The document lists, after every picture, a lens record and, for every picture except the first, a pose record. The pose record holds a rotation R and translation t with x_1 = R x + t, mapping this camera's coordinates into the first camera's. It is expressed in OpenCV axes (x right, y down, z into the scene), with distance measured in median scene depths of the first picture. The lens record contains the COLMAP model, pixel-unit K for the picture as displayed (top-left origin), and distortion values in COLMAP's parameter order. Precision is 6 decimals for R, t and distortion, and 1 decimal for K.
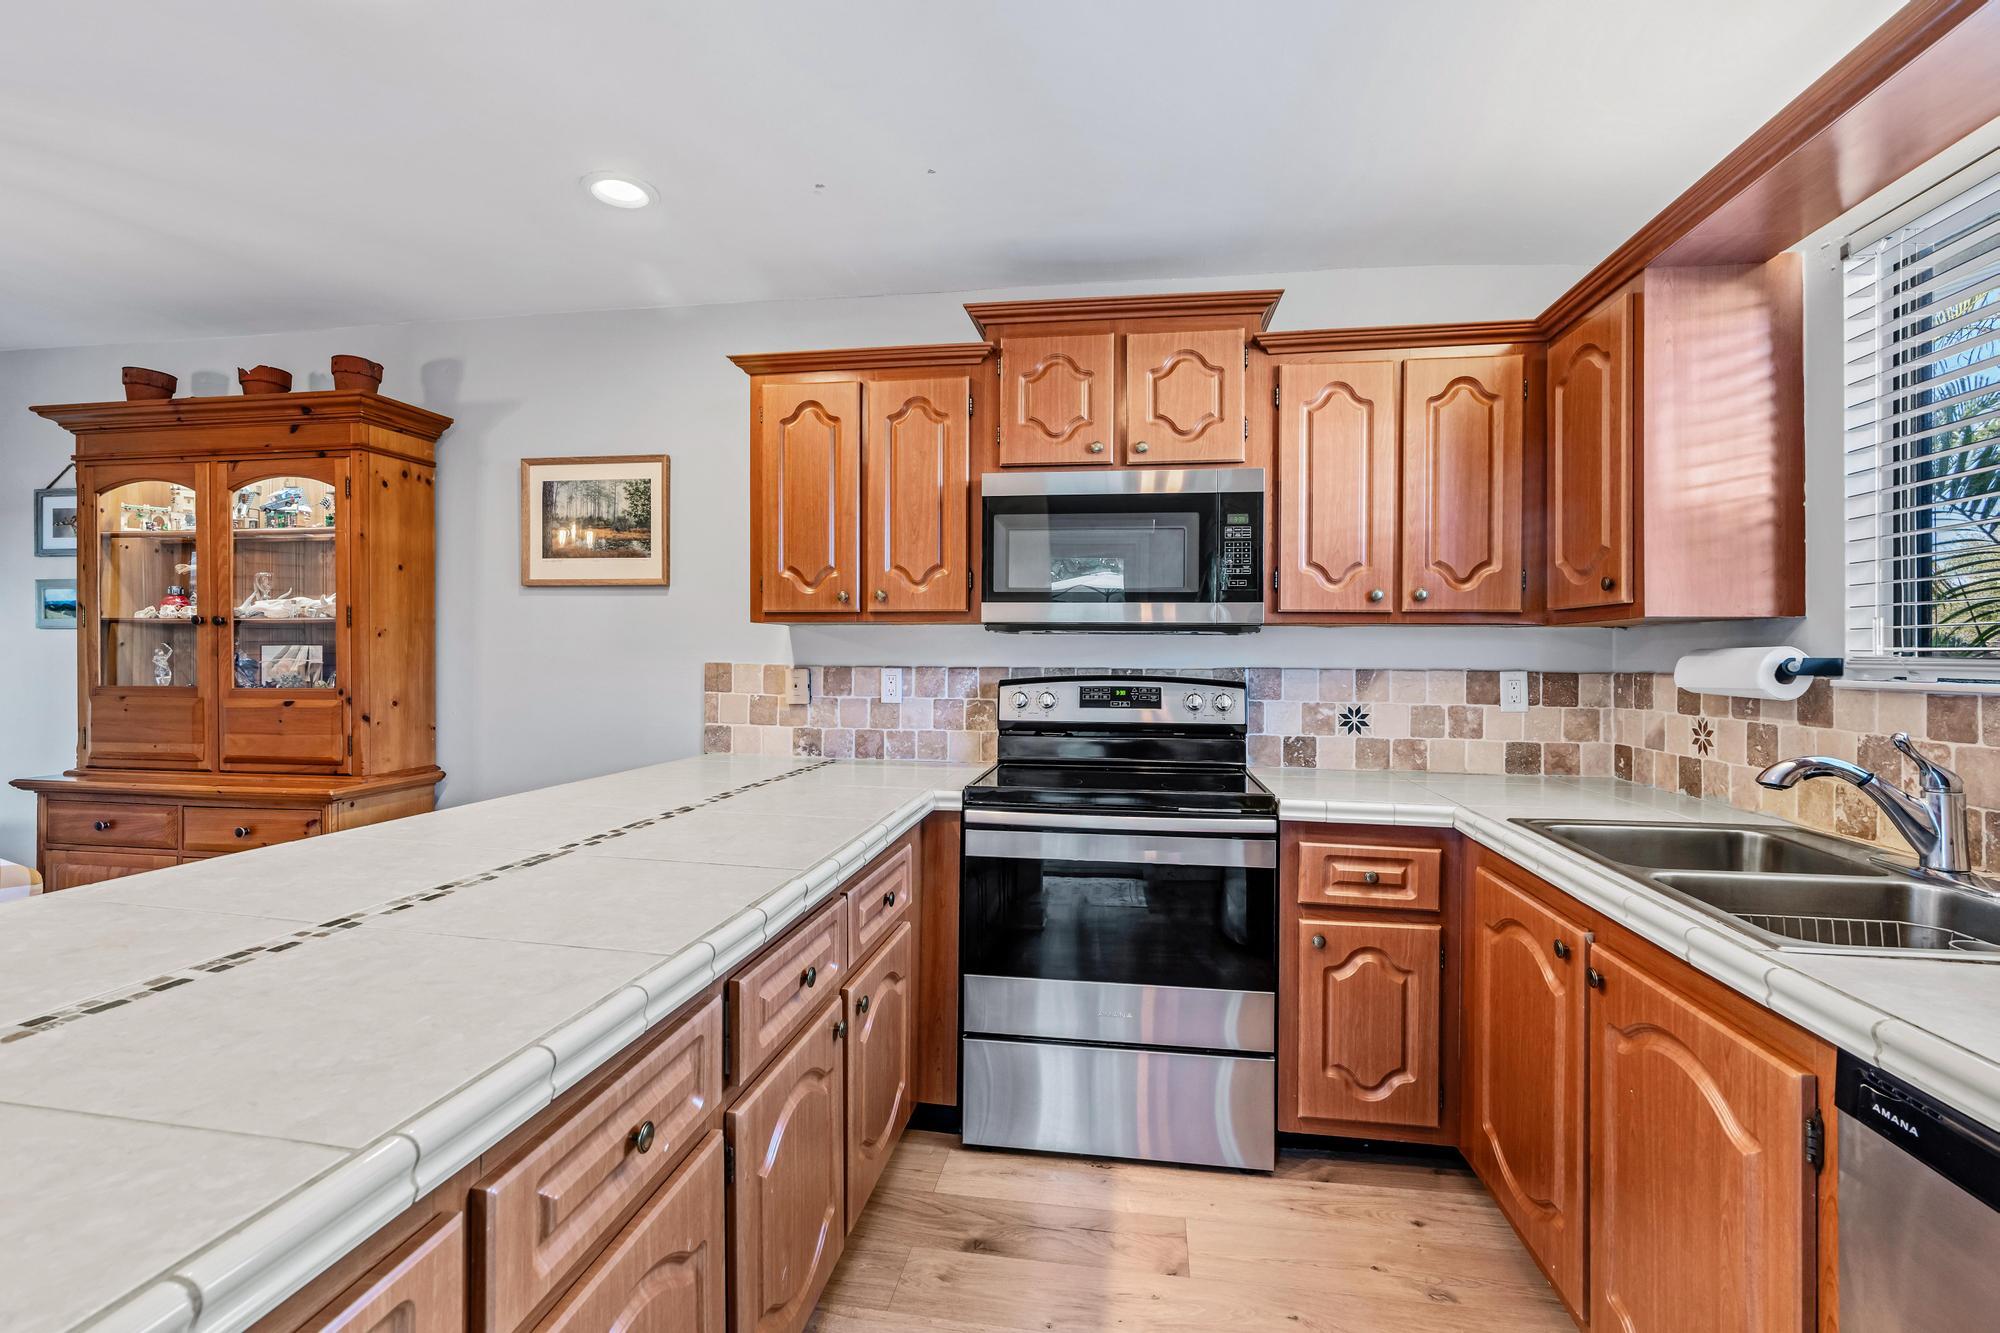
lens RADIAL K [[907.1, 0, 995.5], [0, 907.1, 657.5], [0, 0, 1]] dist [-0.009357, 0.004067]
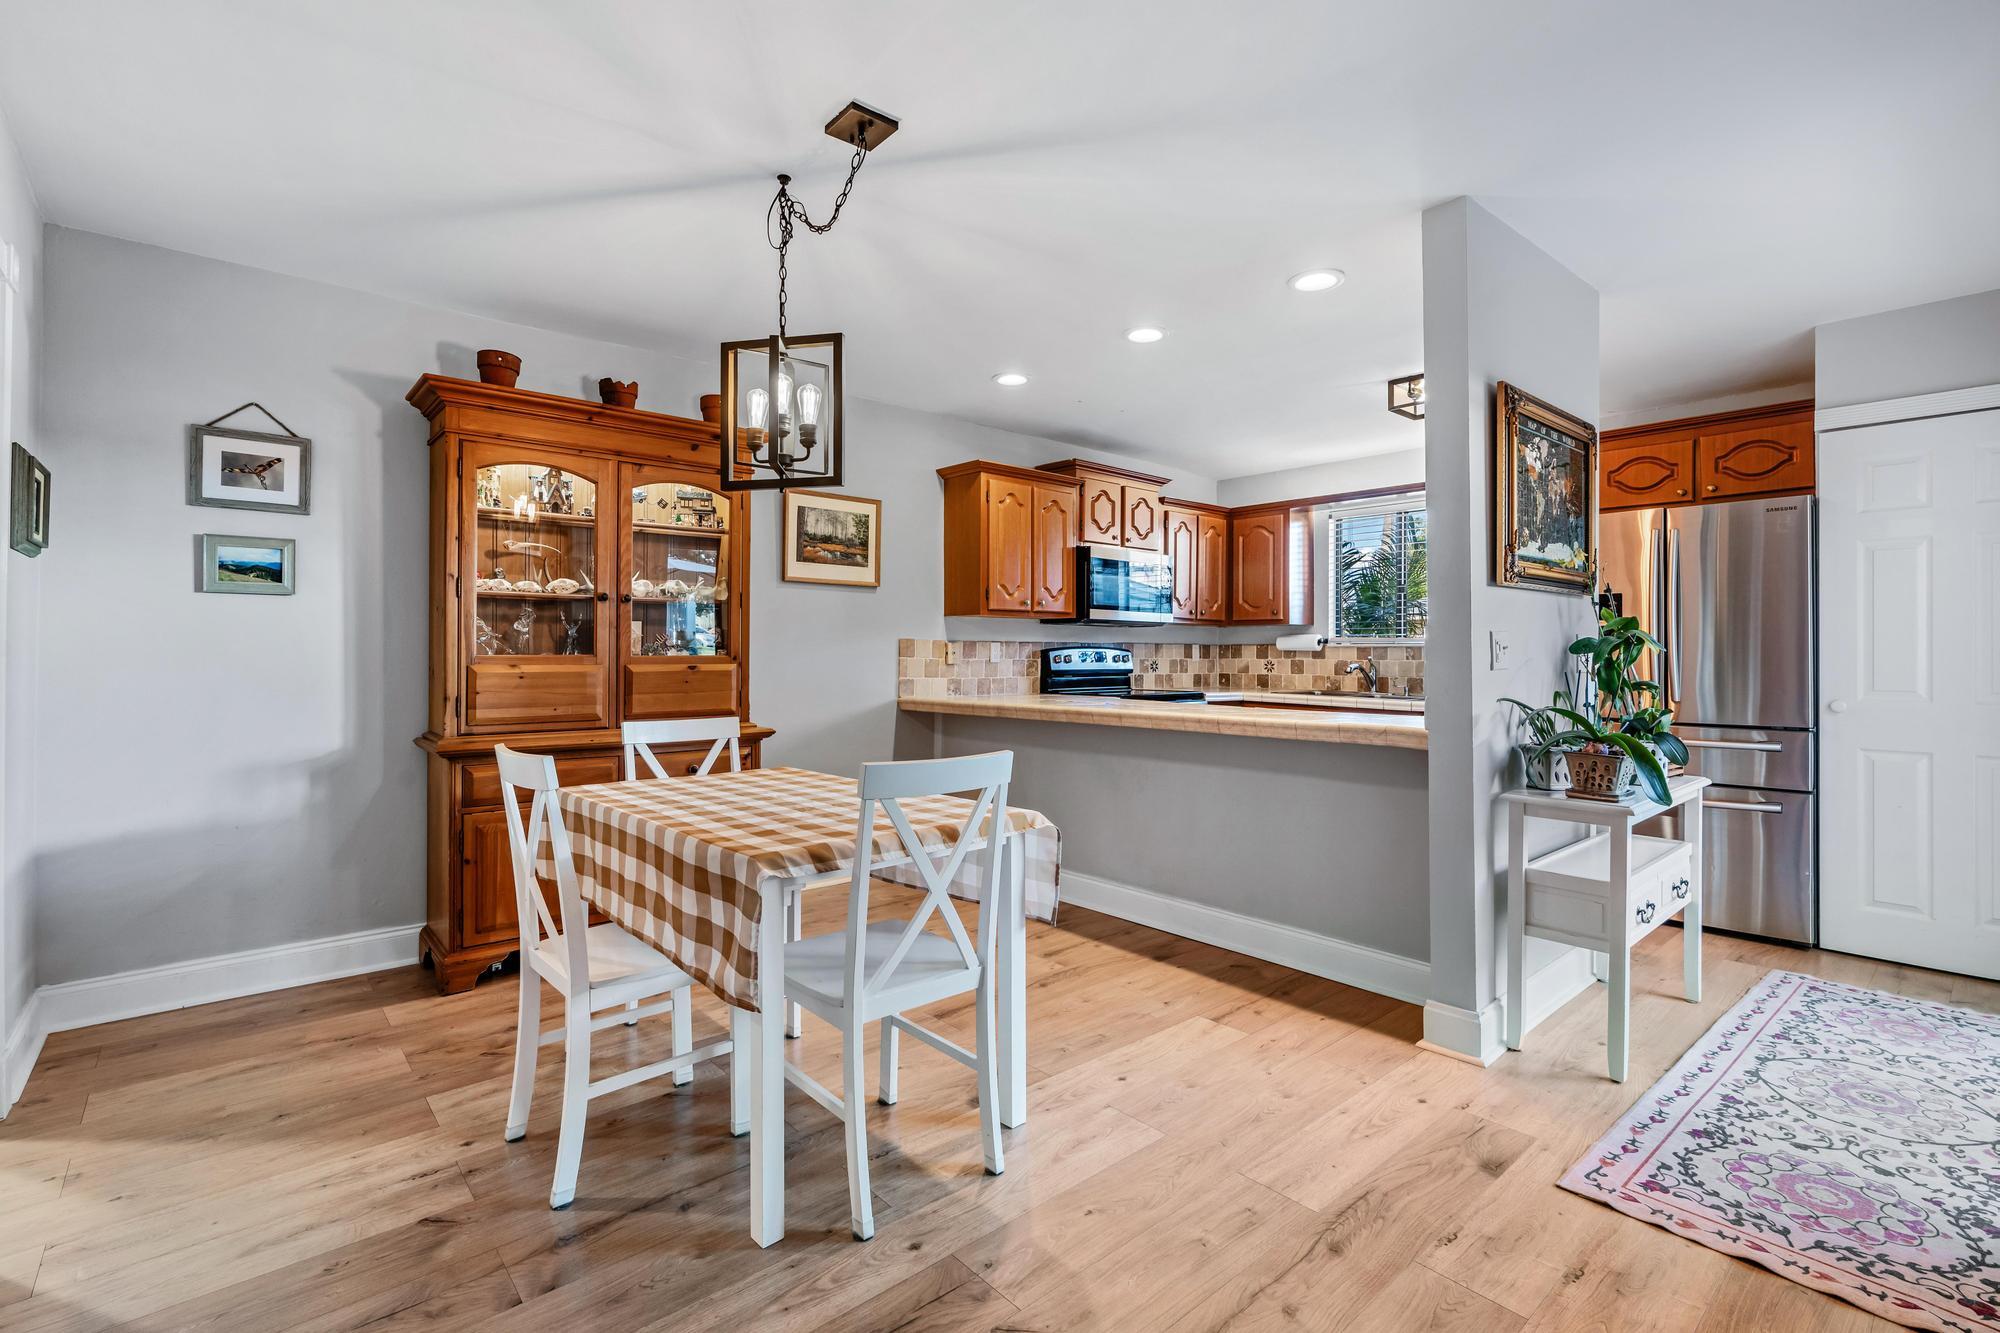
lens RADIAL K [[907.1, 0, 993.9], [0, 907.1, 649.8], [0, 0, 1]] dist [-0.009357, 0.004067]
pose [[0.643028, -0.001056, 0.765842, -1.454245], [0.000107, 0.999999, 0.001290, 0.023974], [-0.765842, -0.000748, 0.643028, -0.121842]]
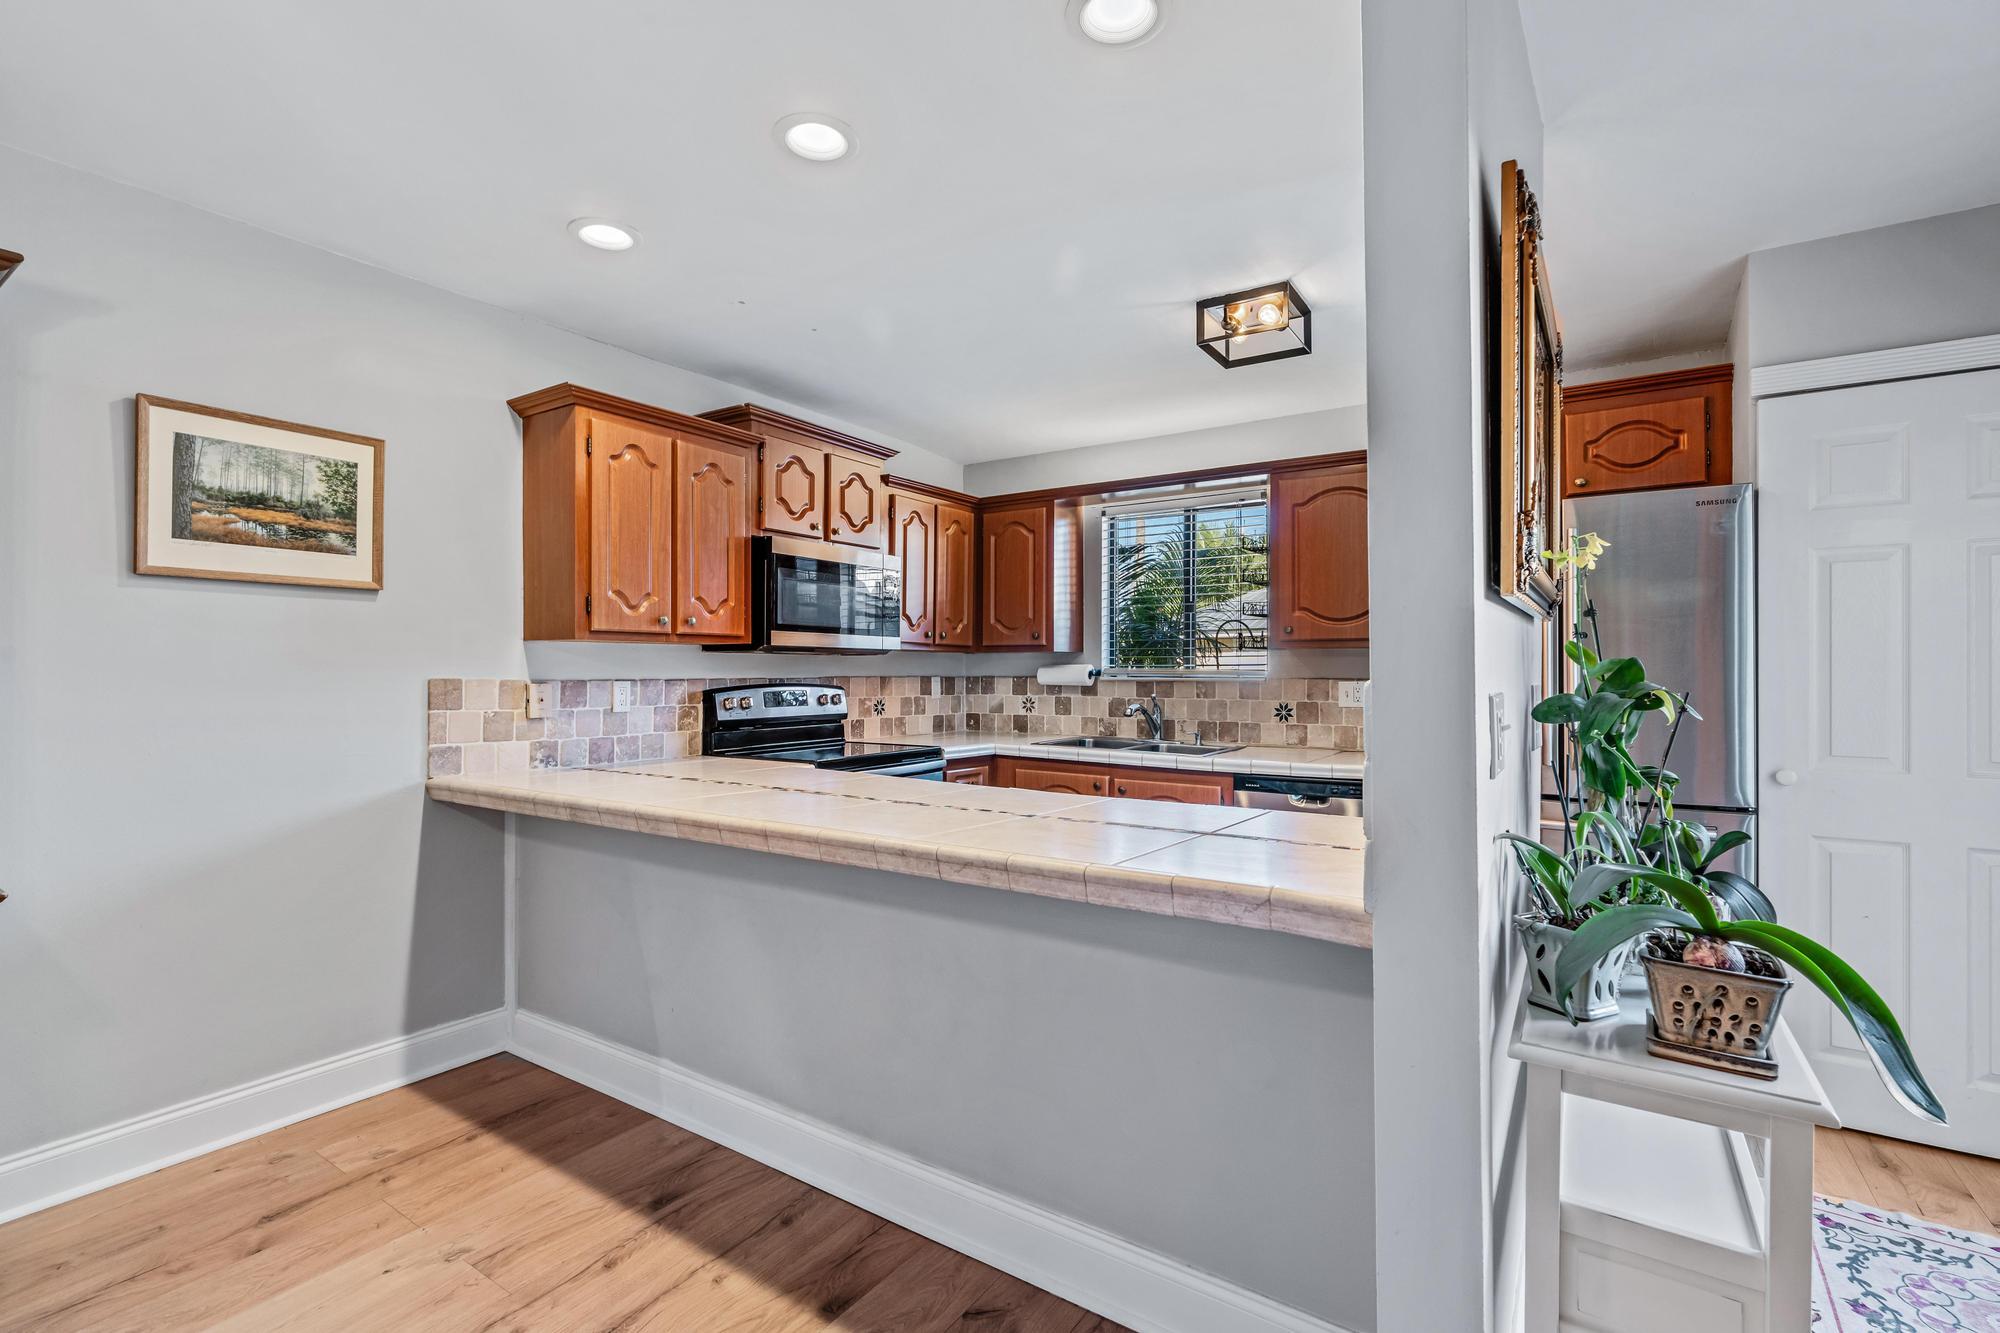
lens RADIAL K [[907.1, 0, 998.2], [0, 907.1, 666.1], [0, 0, 1]] dist [-0.009357, 0.004067]
pose [[0.420914, -0.002094, 0.907098, -0.937415], [0.001902, 0.999997, 0.001426, -0.007324], [-0.907099, 0.001125, 0.420917, 0.102821]]
